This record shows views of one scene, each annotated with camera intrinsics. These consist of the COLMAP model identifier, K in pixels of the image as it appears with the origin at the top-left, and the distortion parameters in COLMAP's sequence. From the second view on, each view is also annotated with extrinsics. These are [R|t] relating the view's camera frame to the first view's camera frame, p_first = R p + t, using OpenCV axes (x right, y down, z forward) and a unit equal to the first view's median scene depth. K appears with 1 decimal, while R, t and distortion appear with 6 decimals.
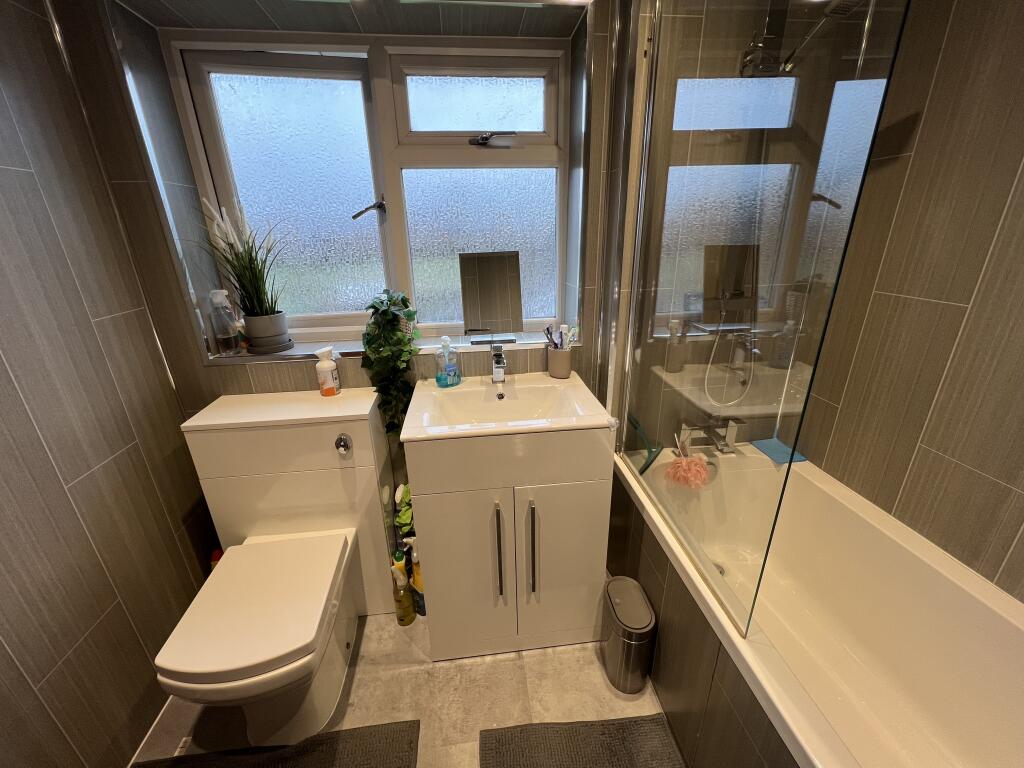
lens RADIAL K [[409.8, 0, 511.9], [0, 409.8, 383.4], [0, 0, 1]] dist [-0.004805, 0.001135]
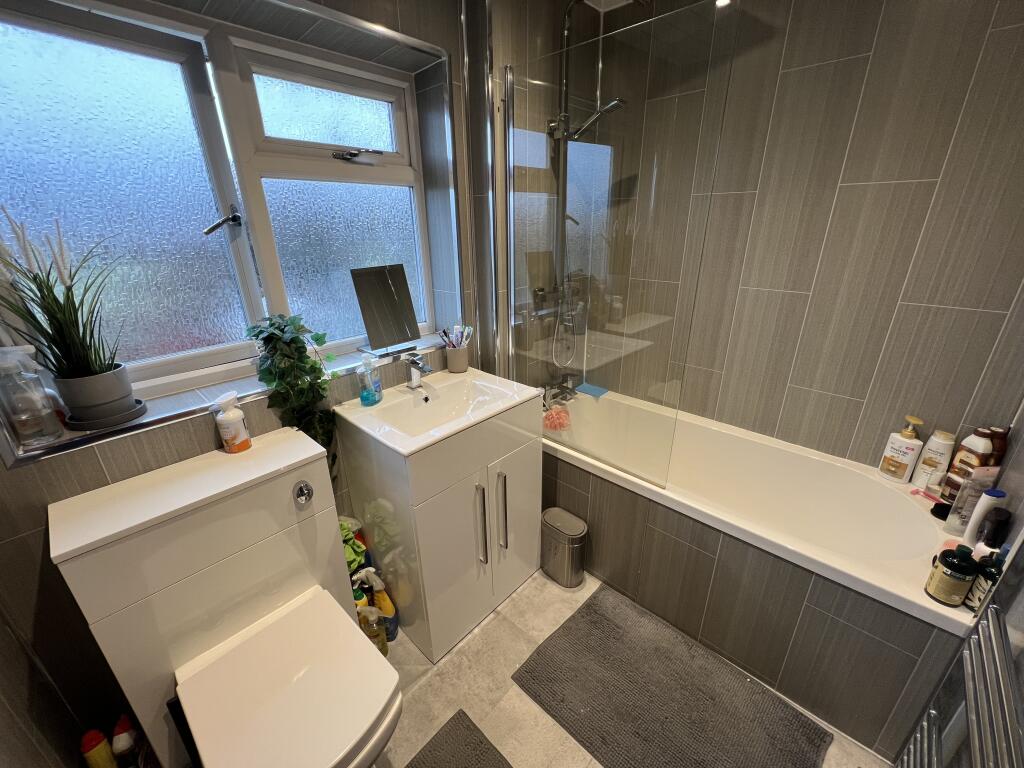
lens RADIAL K [[409.8, 0, 507.3], [0, 409.8, 384.1], [0, 0, 1]] dist [-0.004805, 0.001135]
pose [[0.761854, -0.227710, 0.606405, -0.510336], [0.227472, 0.970600, 0.078685, -0.043613], [-0.606494, 0.077994, 0.791253, 0.018913]]
